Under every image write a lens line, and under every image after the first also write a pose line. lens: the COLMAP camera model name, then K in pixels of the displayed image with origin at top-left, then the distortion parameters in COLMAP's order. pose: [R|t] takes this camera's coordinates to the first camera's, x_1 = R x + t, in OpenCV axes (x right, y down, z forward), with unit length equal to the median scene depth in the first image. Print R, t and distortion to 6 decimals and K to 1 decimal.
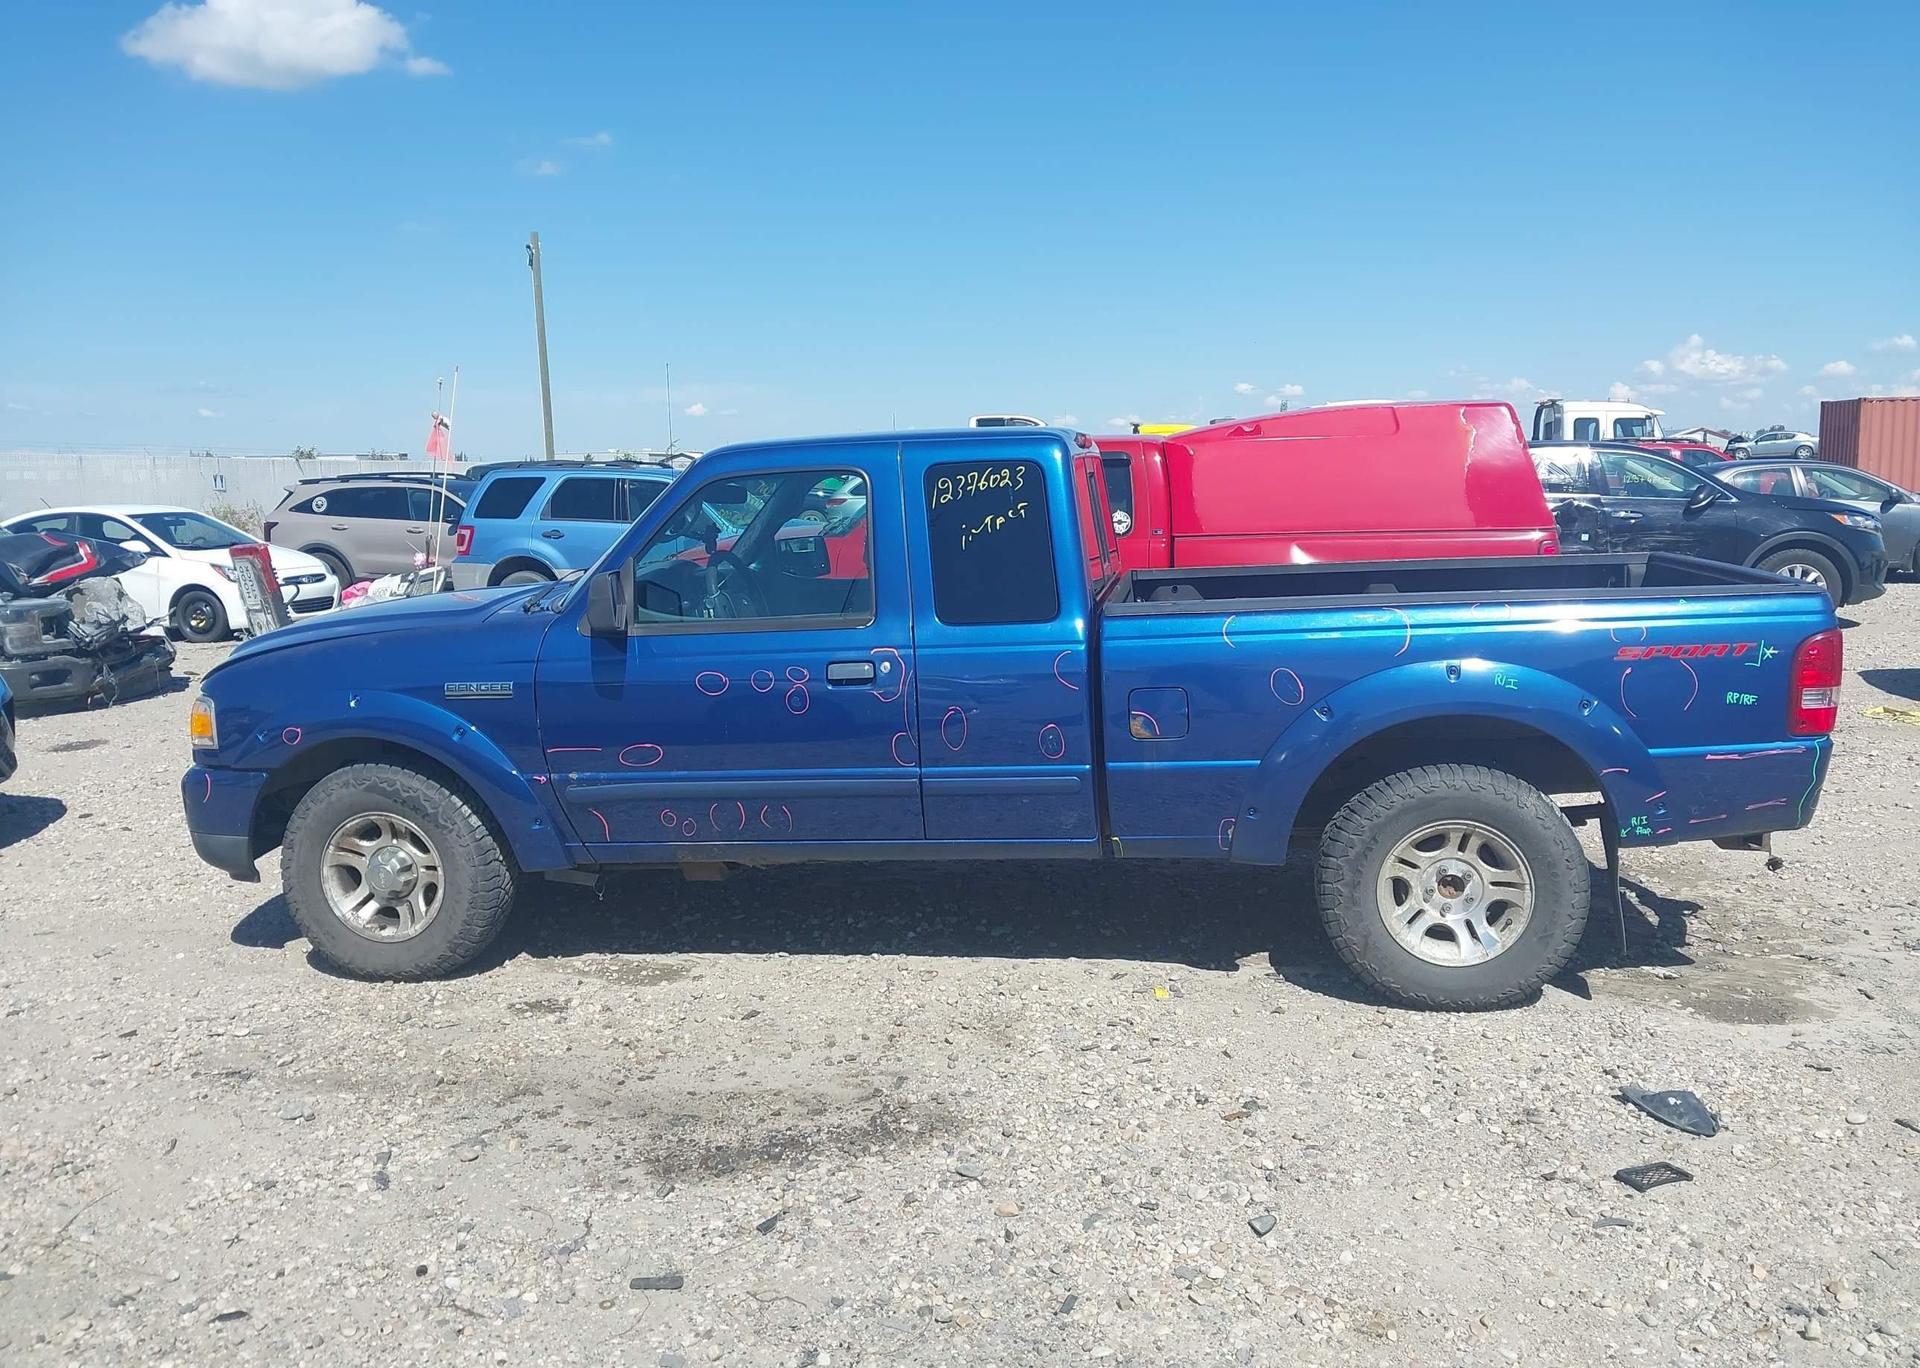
lens RADIAL K [[1510.3, 0, 953.4], [0, 1510.3, 686.7], [0, 0, 1]] dist [0.029682, -0.035727]
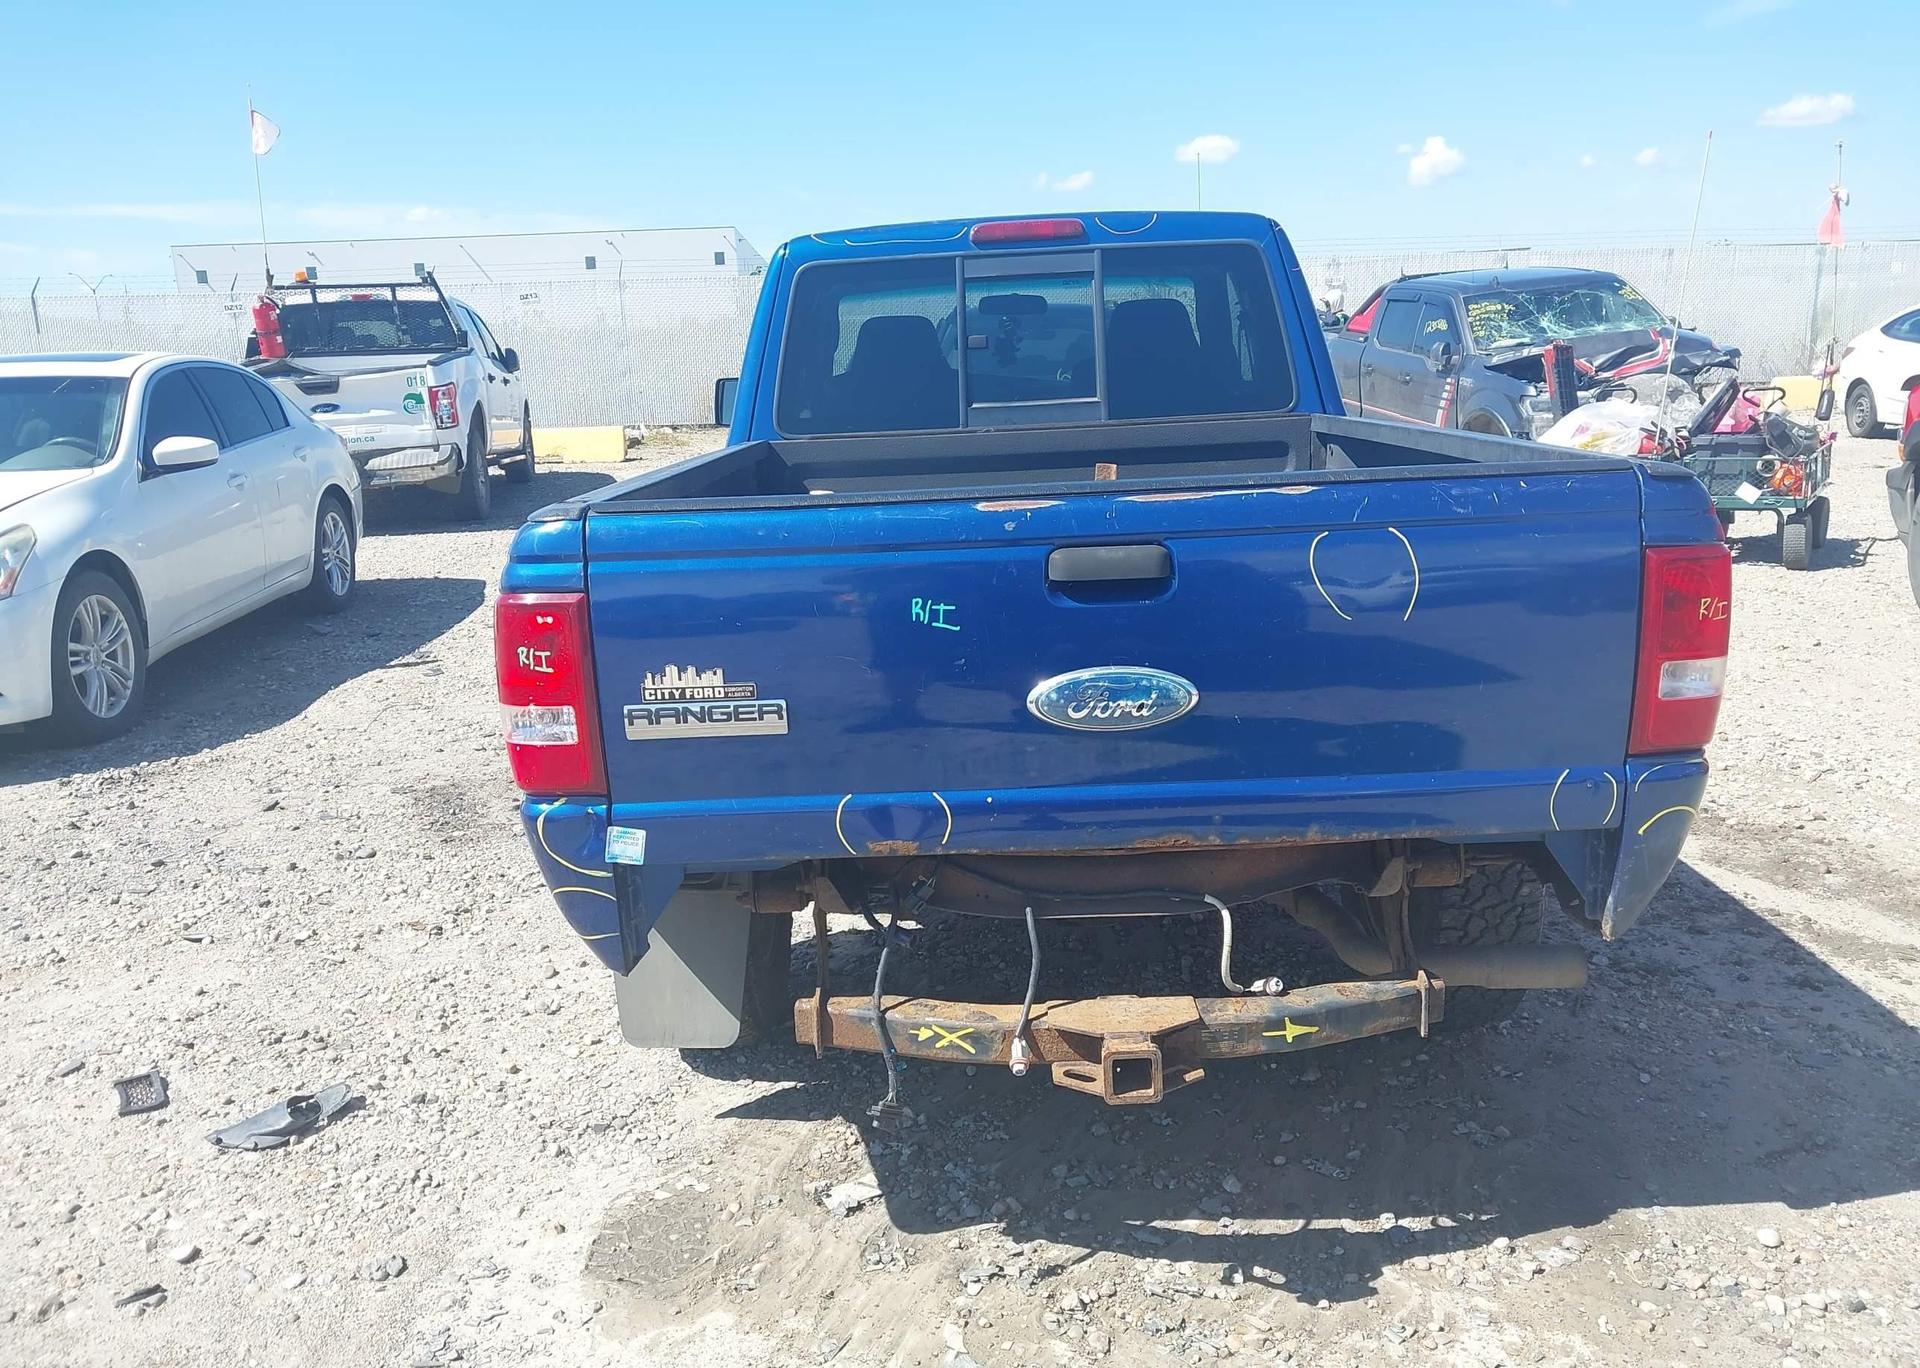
lens RADIAL K [[1510.3, 0, 953.0], [0, 1510.3, 692.1], [0, 0, 1]] dist [0.029682, -0.035727]
pose [[0.162811, 0.242813, -0.956313, 0.961525], [-0.106135, 0.967931, 0.227693, -0.119141], [0.980932, 0.064427, 0.183361, 0.926693]]
